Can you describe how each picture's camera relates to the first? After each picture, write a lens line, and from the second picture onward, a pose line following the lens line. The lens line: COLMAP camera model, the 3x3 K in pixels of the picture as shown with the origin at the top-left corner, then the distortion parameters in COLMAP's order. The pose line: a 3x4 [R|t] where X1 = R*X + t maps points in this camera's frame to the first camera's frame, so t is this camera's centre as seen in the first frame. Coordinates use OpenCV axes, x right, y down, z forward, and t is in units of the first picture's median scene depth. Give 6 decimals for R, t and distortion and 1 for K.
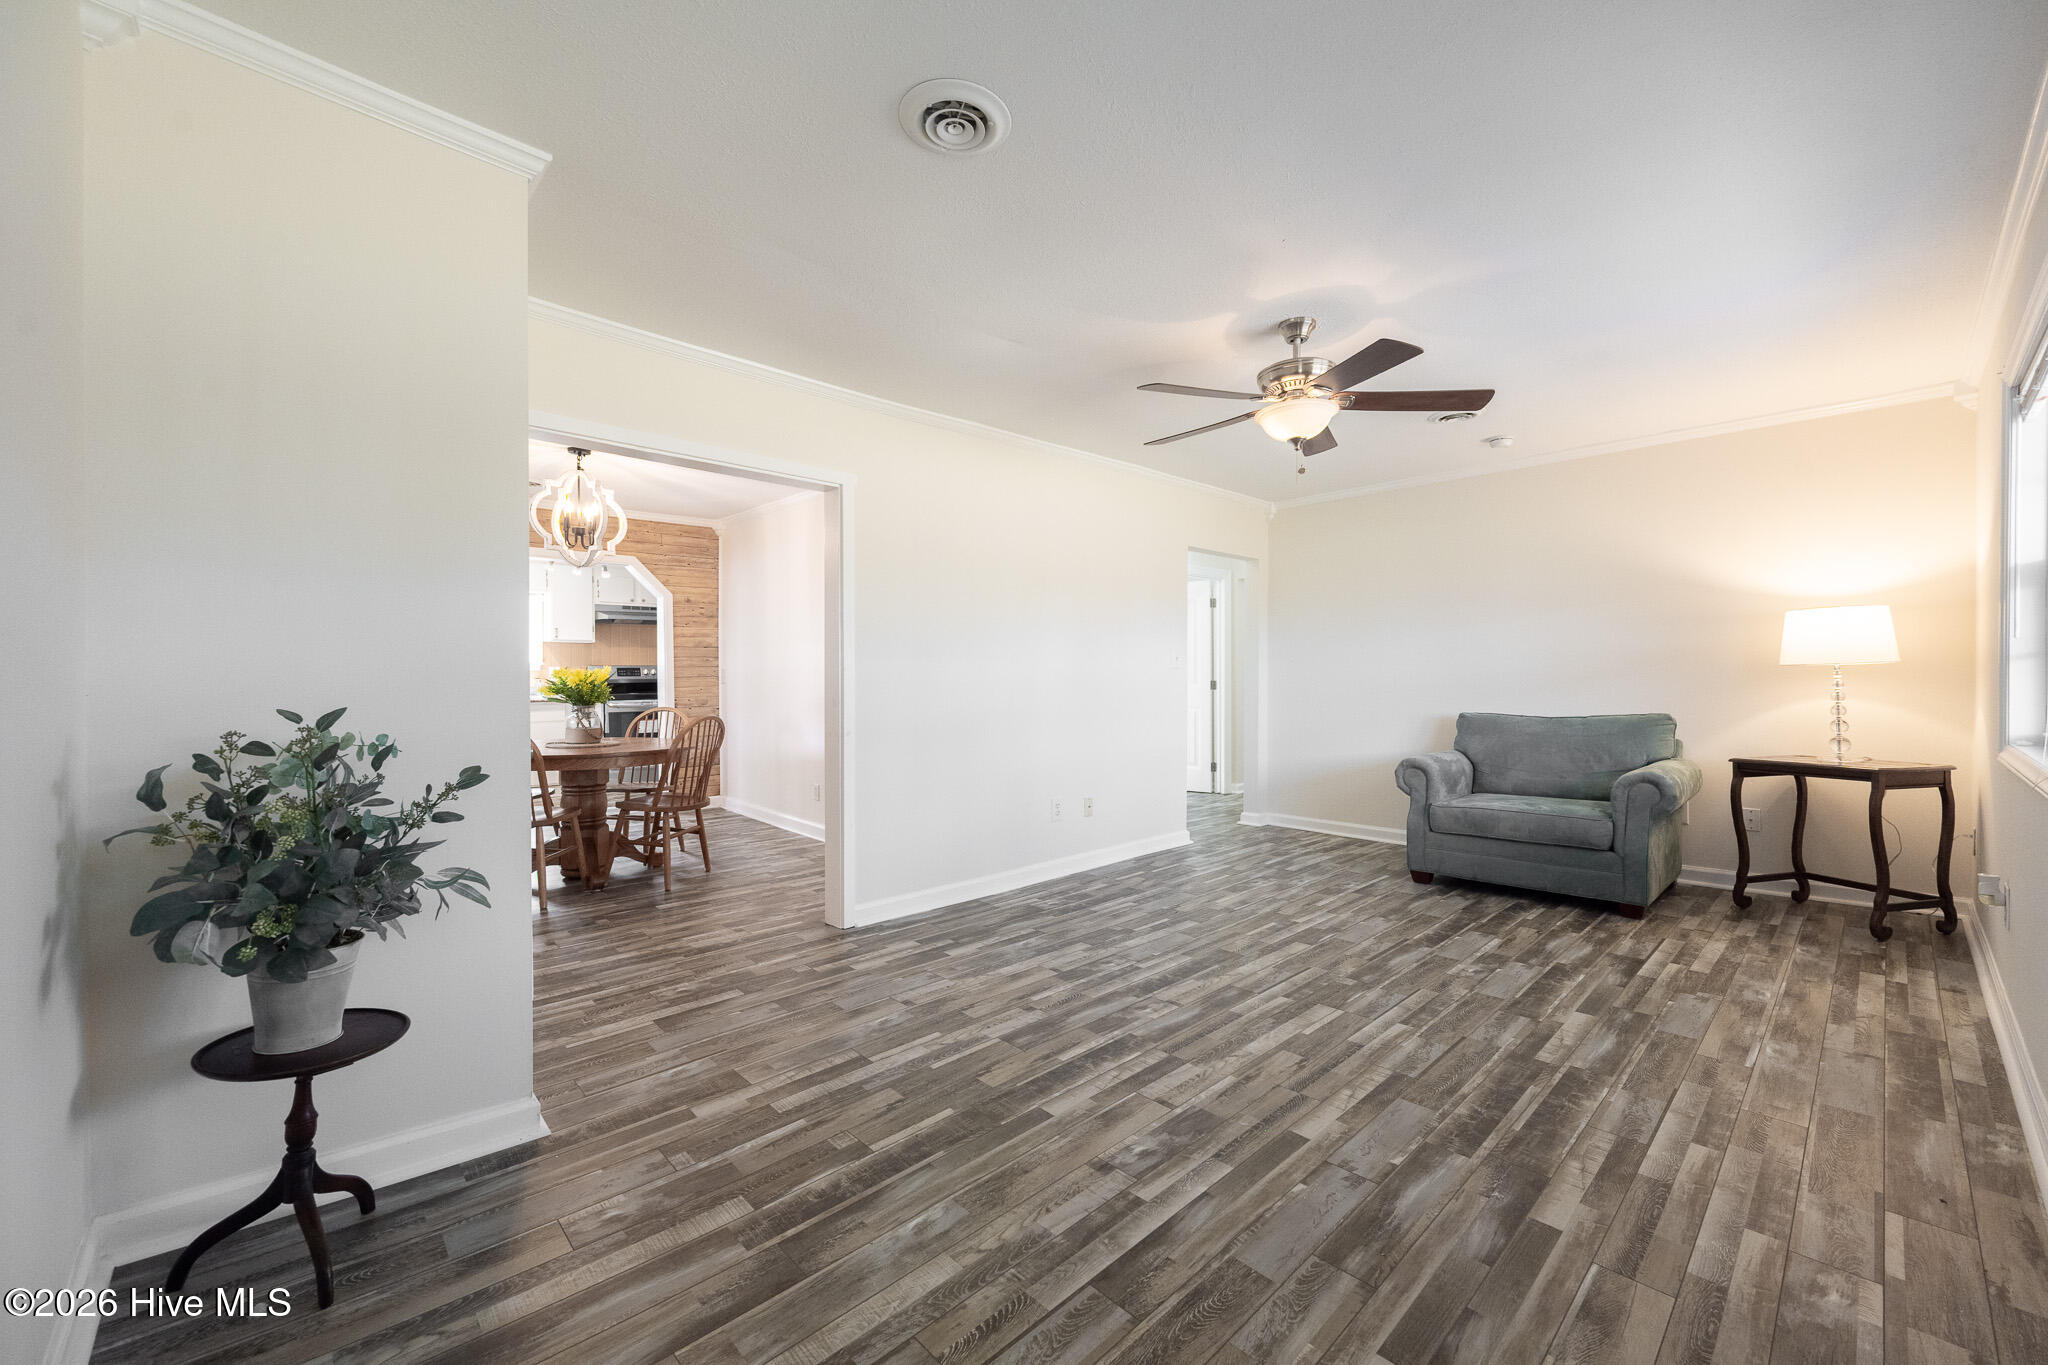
lens RADIAL K [[807.4, 0, 1021.4], [0, 807.4, 683.4], [0, 0, 1]] dist [0.001709, 0.000072]
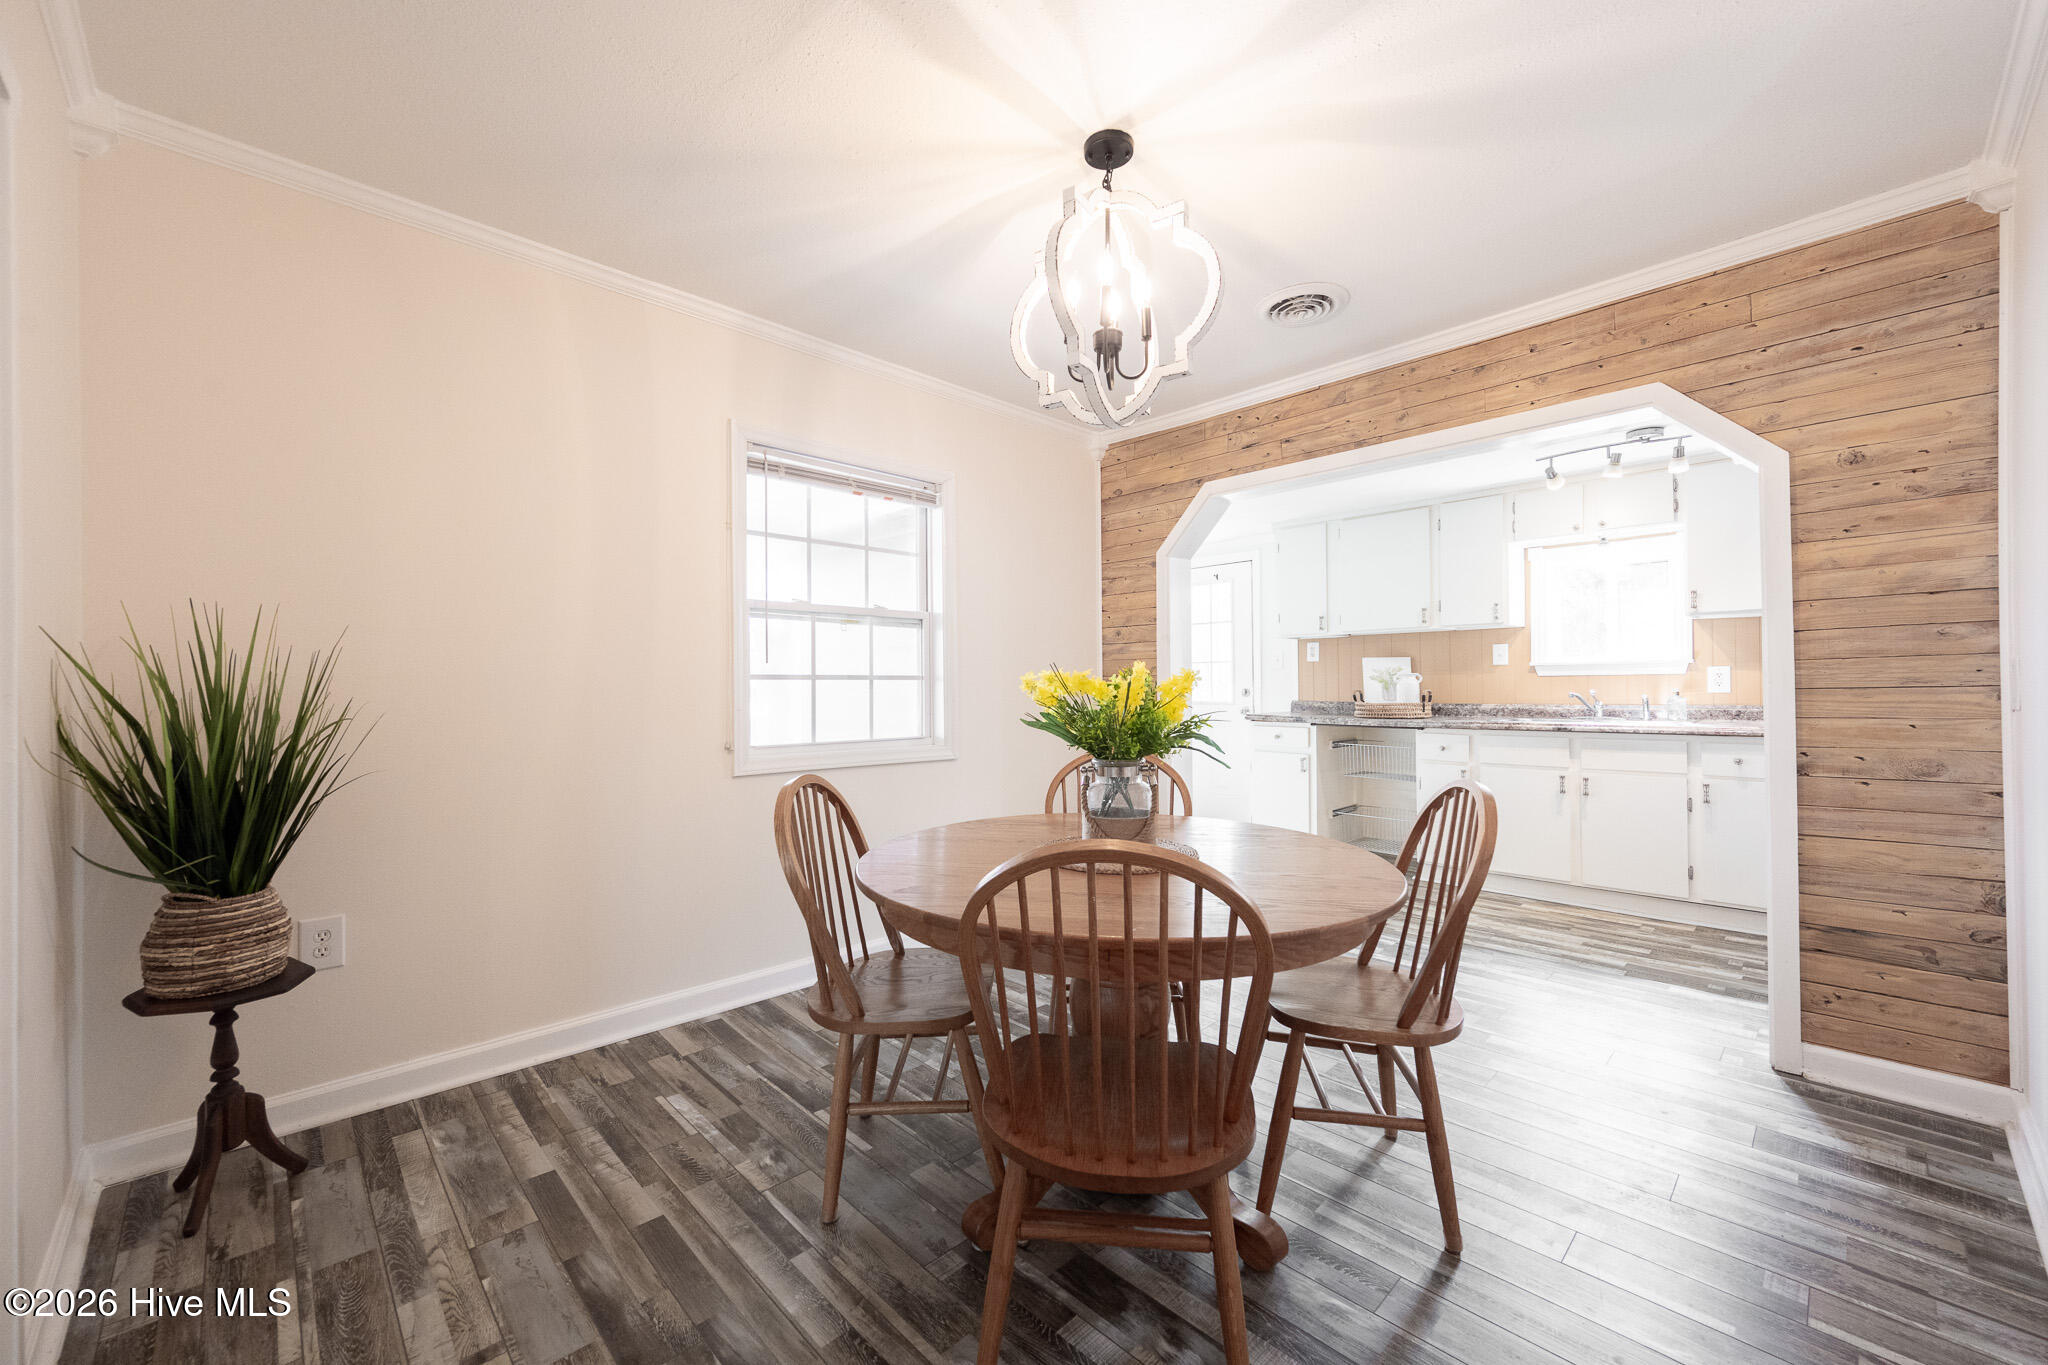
lens RADIAL K [[807.4, 0, 1021.5], [0, 807.4, 686.9], [0, 0, 1]] dist [0.001709, 0.000072]
pose [[0.003469, 0.003682, -0.999987, -0.078945], [0.001114, 0.999993, 0.003686, -0.009894], [0.999993, -0.001126, 0.003465, 0.652568]]
